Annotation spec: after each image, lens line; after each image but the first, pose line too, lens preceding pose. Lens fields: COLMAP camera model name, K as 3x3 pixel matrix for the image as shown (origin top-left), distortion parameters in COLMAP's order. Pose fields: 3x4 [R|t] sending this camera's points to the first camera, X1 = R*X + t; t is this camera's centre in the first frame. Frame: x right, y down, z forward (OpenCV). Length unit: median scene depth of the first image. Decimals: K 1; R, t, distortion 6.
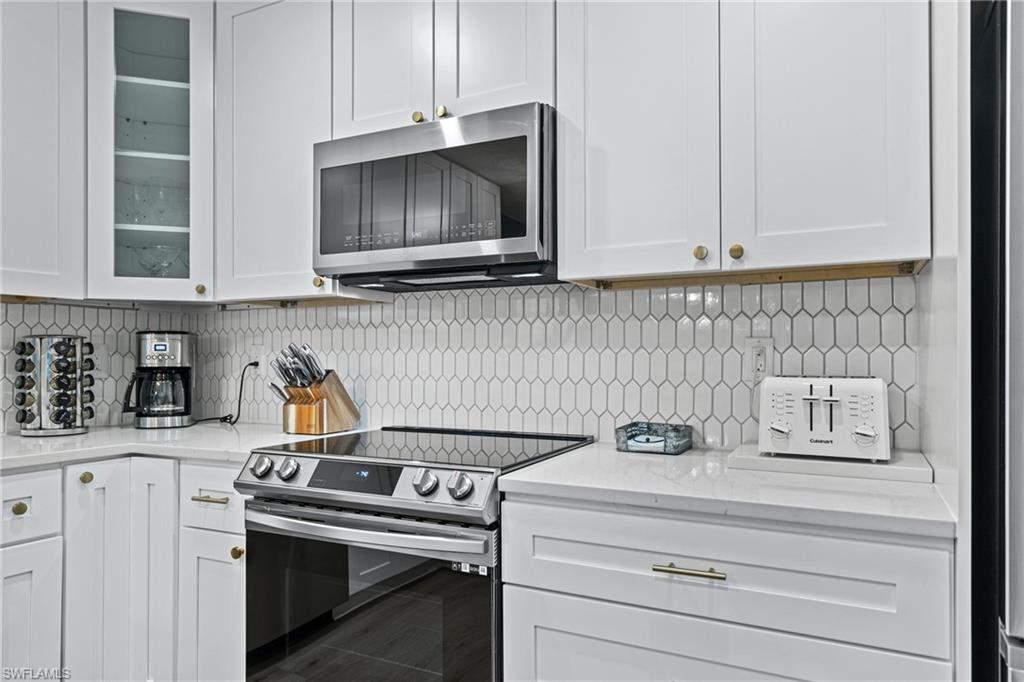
lens RADIAL K [[671.7, 0, 508.5], [0, 671.7, 349.1], [0, 0, 1]] dist [0.021279, -0.001621]
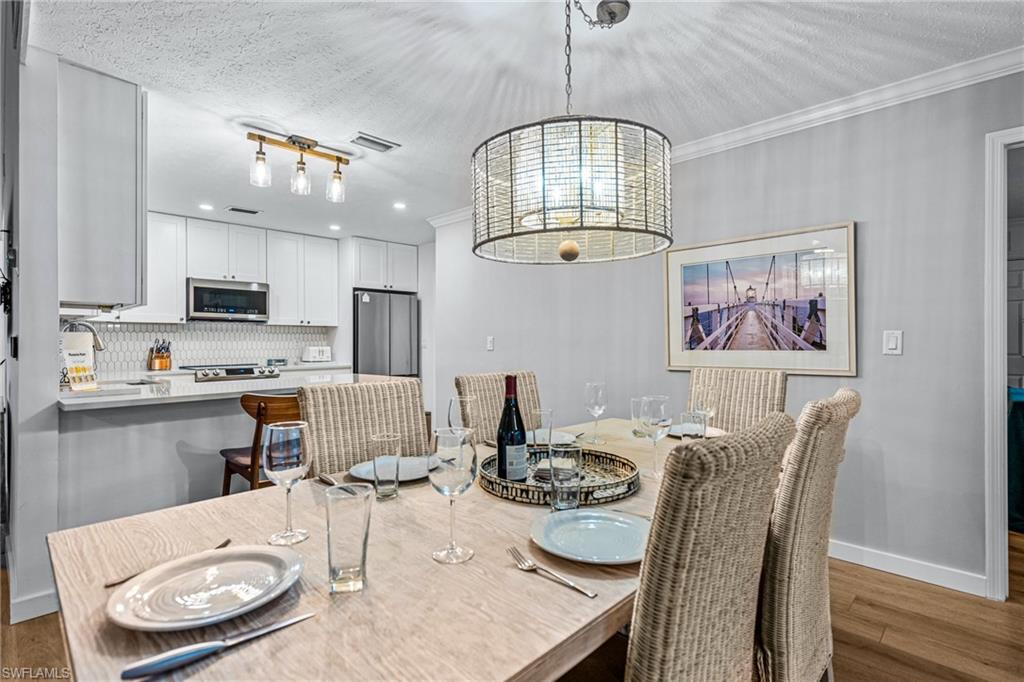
lens RADIAL K [[498.5, 0, 489.1], [0, 498.5, 334.2], [0, 0, 1]] dist [0.012554, 0.000892]
pose [[0.325677, 0.015444, 0.945355, -1.896697], [-0.008159, 0.999875, -0.013524, -0.008651], [-0.945446, -0.003309, 0.325763, -1.040310]]
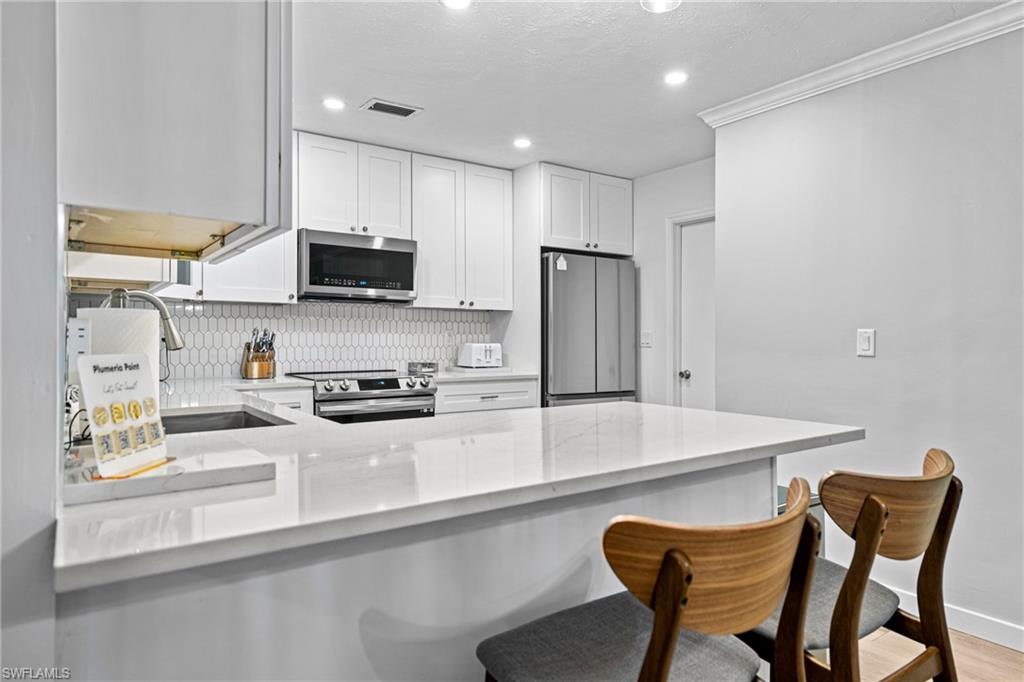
lens RADIAL K [[617.2, 0, 485.6], [0, 617.2, 332.3], [0, 0, 1]] dist [0.009055, 0.002343]
pose [[0.501307, 0.010866, 0.865201, -1.441626], [-0.017550, 0.999843, -0.002389, -0.002750], [-0.865092, -0.013987, 0.501419, -0.346800]]
